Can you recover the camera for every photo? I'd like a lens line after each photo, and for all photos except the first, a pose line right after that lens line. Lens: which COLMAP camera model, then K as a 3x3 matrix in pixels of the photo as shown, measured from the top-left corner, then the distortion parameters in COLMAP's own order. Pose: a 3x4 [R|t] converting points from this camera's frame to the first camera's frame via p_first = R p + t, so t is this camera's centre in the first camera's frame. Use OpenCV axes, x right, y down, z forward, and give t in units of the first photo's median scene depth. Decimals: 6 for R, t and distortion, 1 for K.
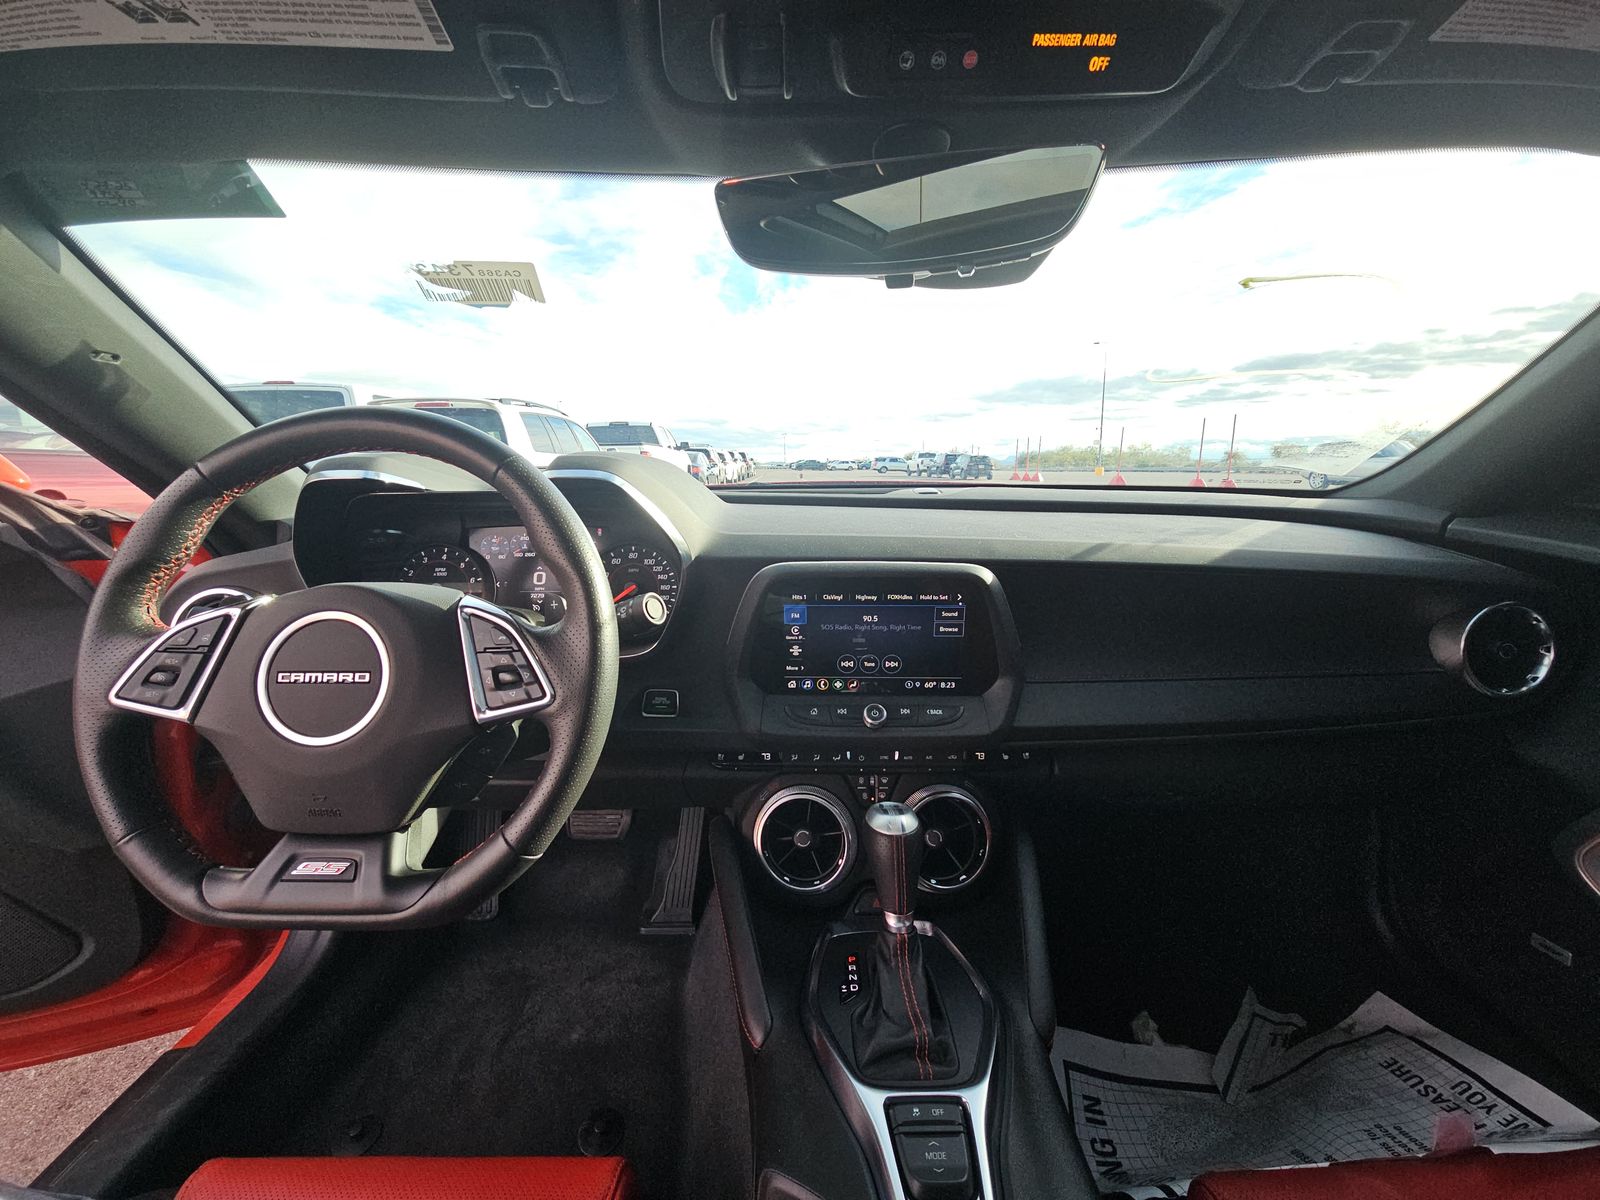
lens RADIAL K [[636.5, 0, 803.5], [0, 636.5, 592.7], [0, 0, 1]] dist [0.002563, -0.000466]
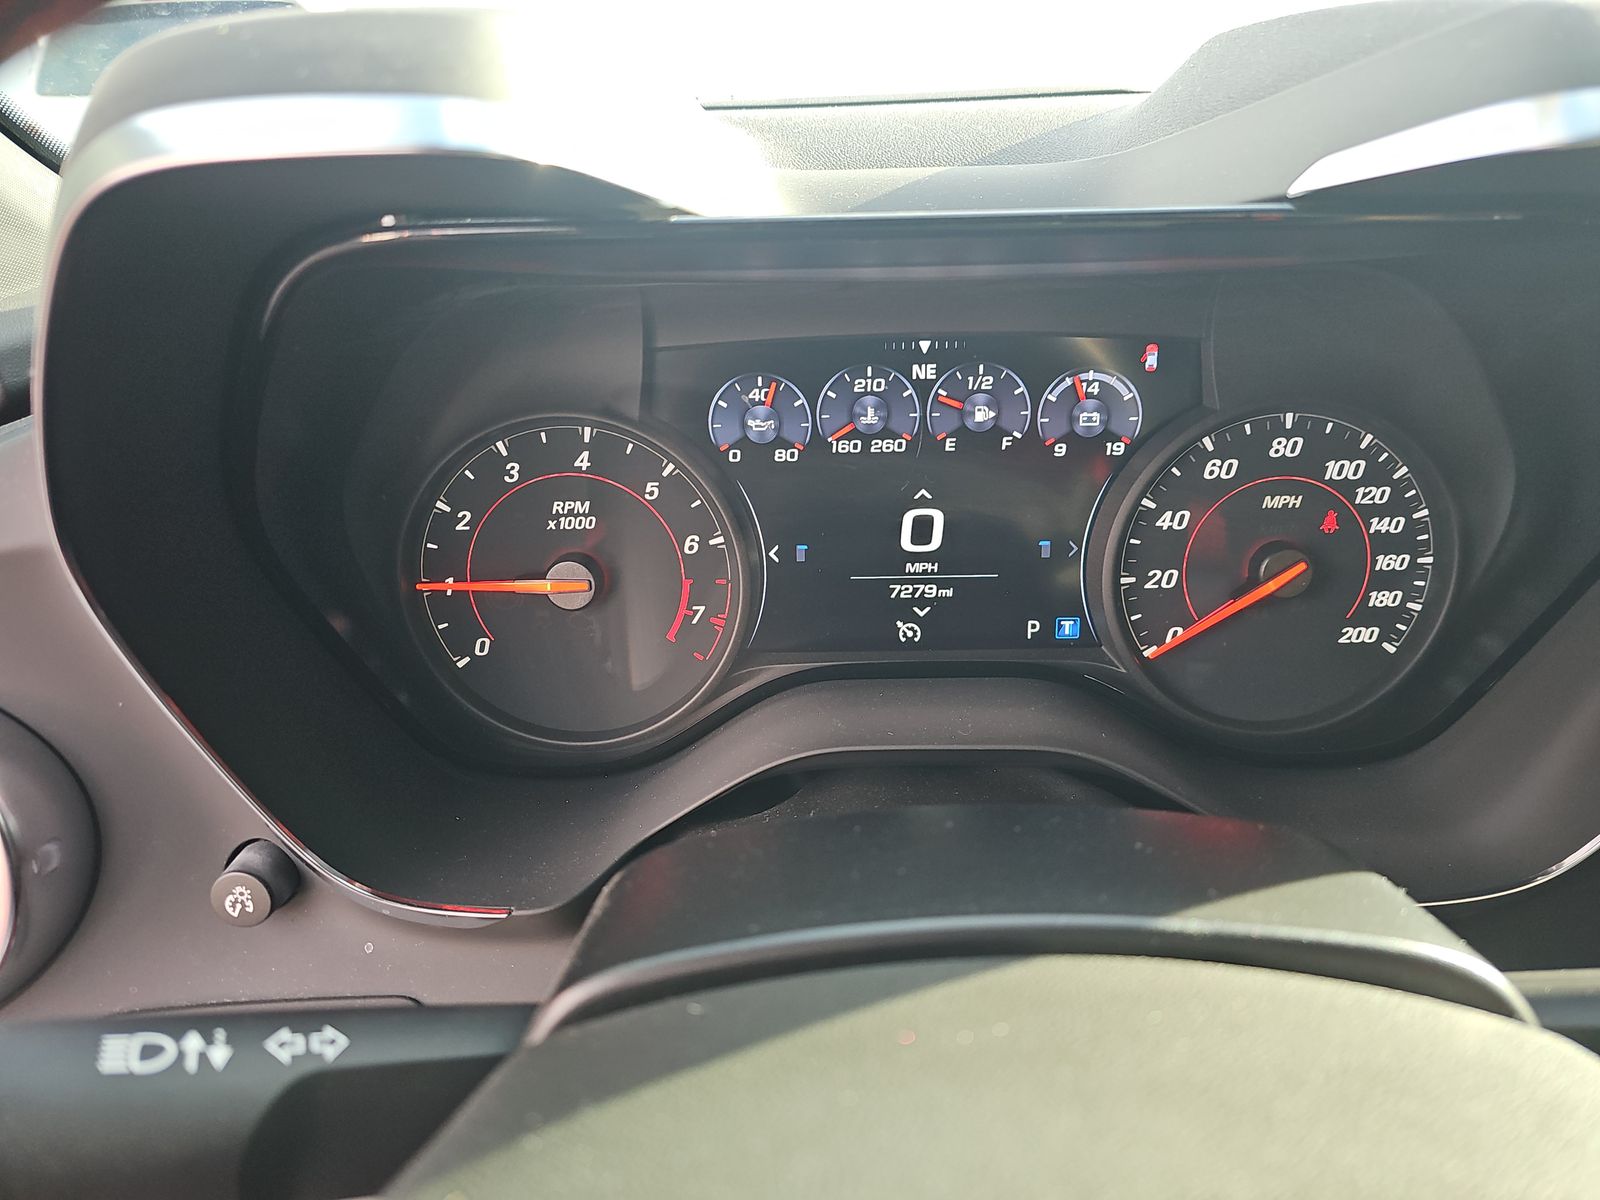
lens RADIAL K [[1052.0, 0, 800.8], [0, 1052.0, 596.9], [0, 0, 1]] dist [0.009231, -0.010335]
pose [[0.999937, -0.010403, -0.004292, -0.537704], [0.011111, 0.973184, 0.229758, -0.115589], [0.001787, -0.229791, 0.973238, 0.633421]]
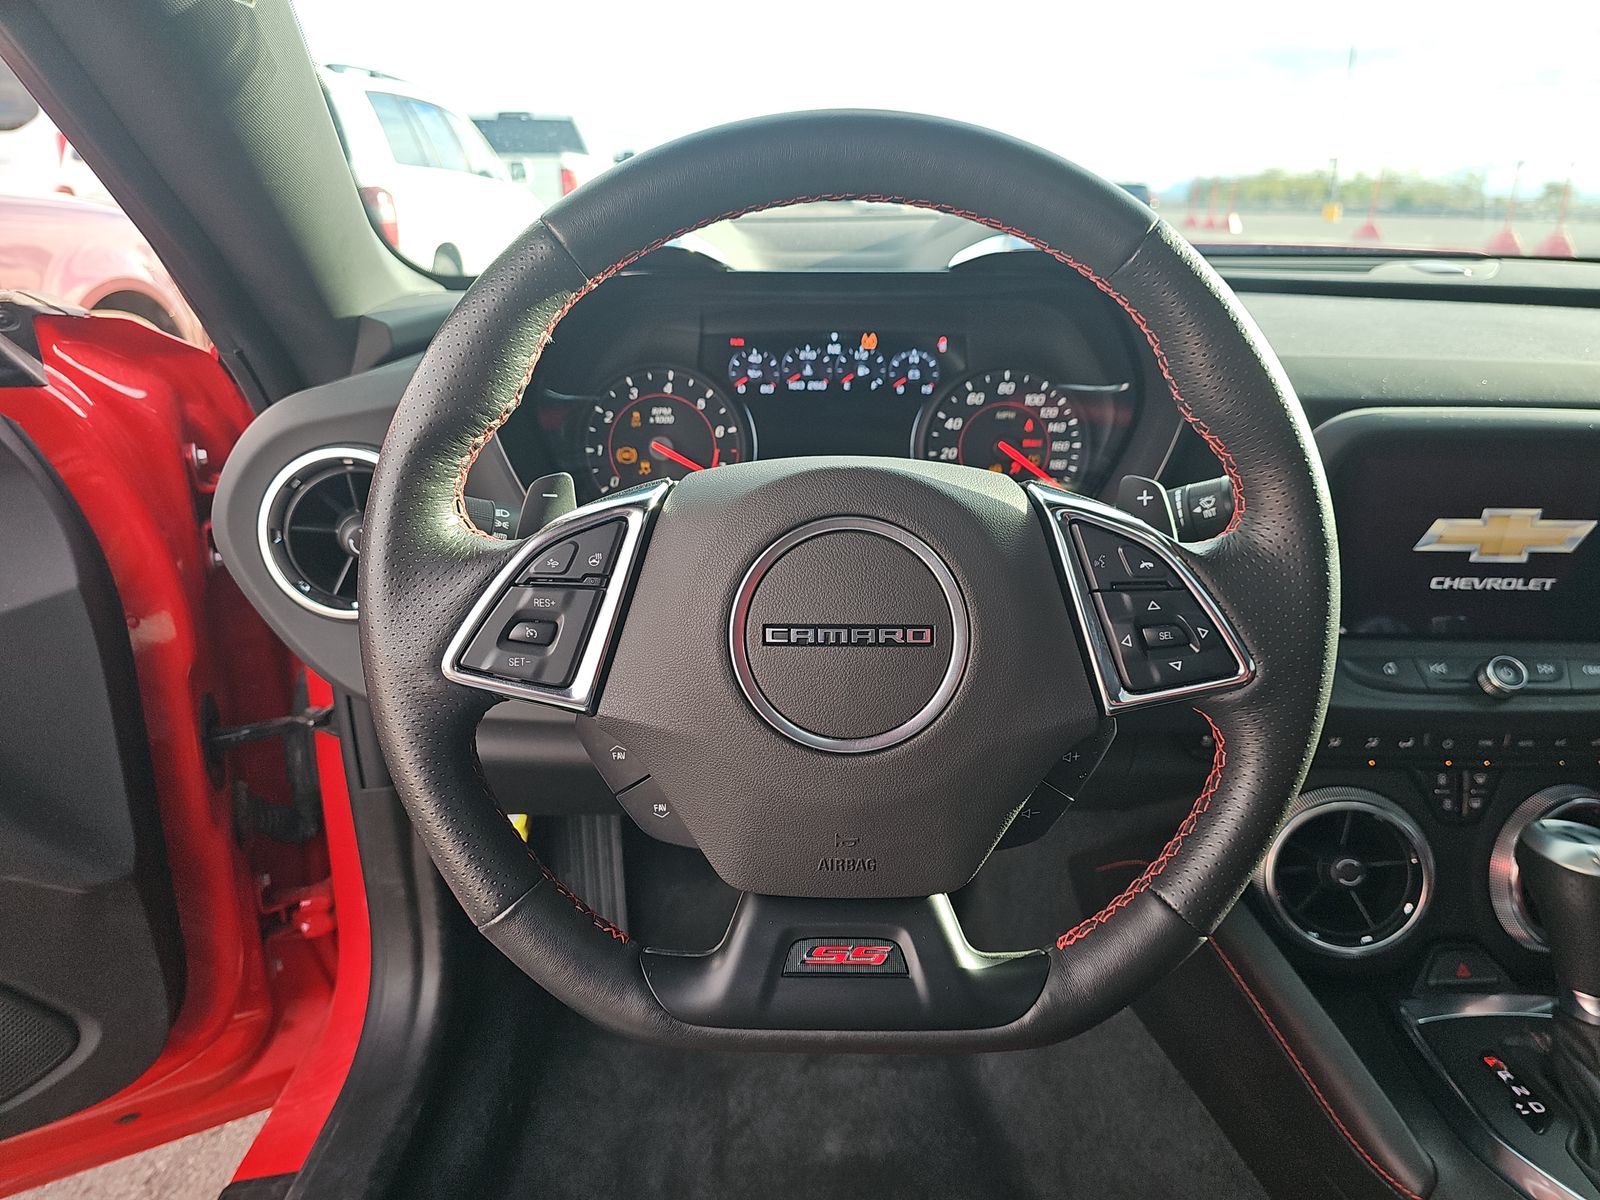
lens RADIAL K [[1052.0, 0, 797.3], [0, 1052.0, 612.8], [0, 0, 1]] dist [0.009231, -0.010335]
pose [[0.999543, 0.001513, 0.030207, -0.547434], [-0.006911, 0.983745, 0.179436, -0.033271], [-0.029445, -0.179562, 0.983306, 0.069376]]
